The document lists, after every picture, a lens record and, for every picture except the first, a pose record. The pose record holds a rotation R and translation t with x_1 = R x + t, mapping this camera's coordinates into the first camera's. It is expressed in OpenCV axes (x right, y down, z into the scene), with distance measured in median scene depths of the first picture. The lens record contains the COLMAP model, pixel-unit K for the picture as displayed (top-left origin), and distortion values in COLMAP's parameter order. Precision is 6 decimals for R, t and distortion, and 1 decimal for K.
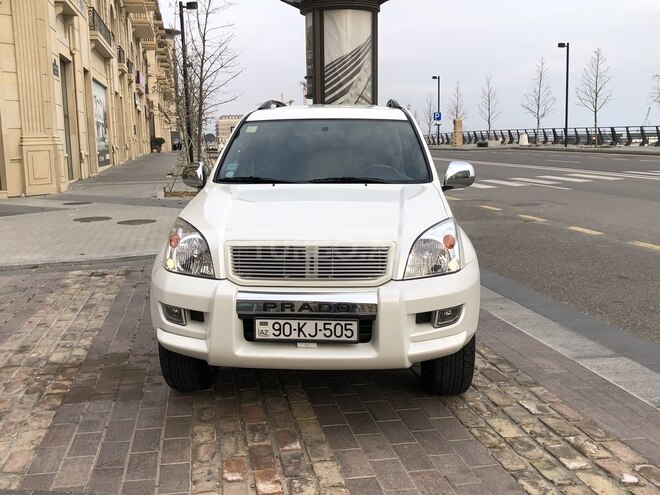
lens RADIAL K [[717.6, 0, 322.6], [0, 717.6, 246.1], [0, 0, 1]] dist [0.098182, -0.265403]
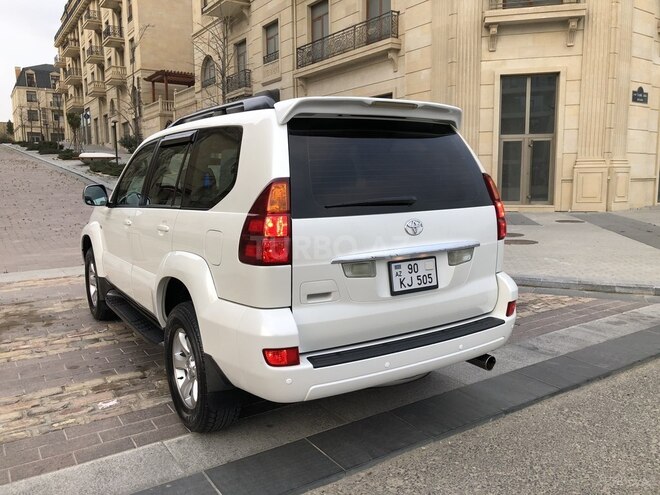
lens RADIAL K [[545.5, 0, 325.7], [0, 545.5, 246.3], [0, 0, 1]] dist [0.013490, 0.002976]
pose [[0.384517, 0.138328, -0.912695, 1.165093], [-0.132069, 0.986781, 0.093915, -0.210353], [0.913622, 0.084427, 0.397703, 1.410889]]
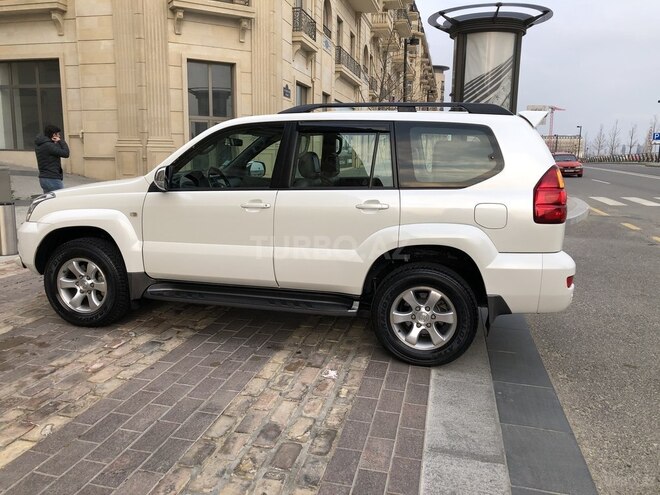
lens RADIAL K [[540.6, 0, 327.3], [0, 540.6, 245.1], [0, 0, 1]] dist [0.015269, -0.000177]
pose [[0.916949, 0.103198, -0.385429, 0.577386], [-0.092874, 0.994644, 0.045364, -0.090877], [0.388046, -0.005800, 0.921622, 0.581276]]
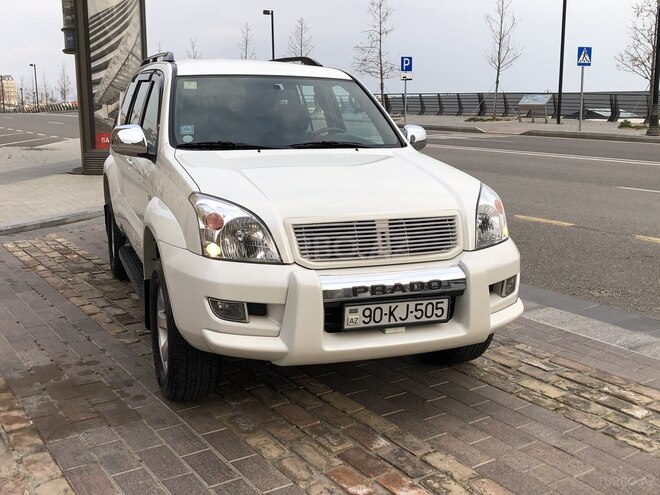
lens RADIAL K [[717.6, 0, 322.6], [0, 717.6, 246.1], [0, 0, 1]] dist [0.098182, -0.265403]
pose [[0.912881, -0.066185, 0.402825, -0.419357], [0.046793, 0.997231, 0.057805, -0.020680], [-0.405536, -0.033920, 0.913450, 0.202338]]
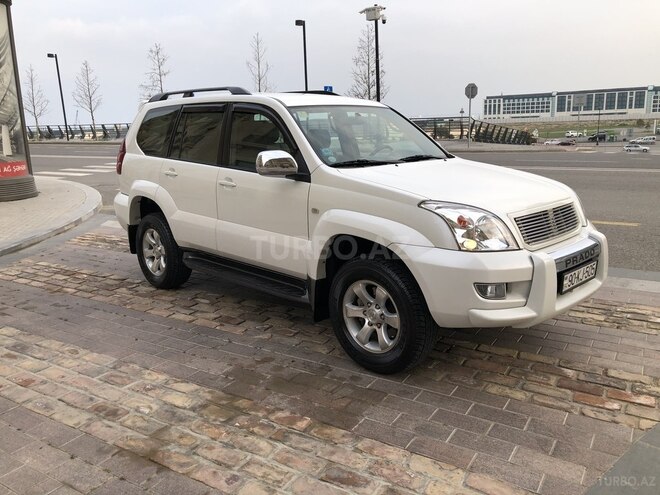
lens RADIAL K [[540.6, 0, 327.3], [0, 540.6, 245.1], [0, 0, 1]] dist [0.015269, -0.000177]
pose [[0.669140, -0.165083, 0.724569, -0.879894], [0.125499, 0.986113, 0.108774, -0.080999], [-0.732463, 0.018147, 0.680565, 0.621531]]
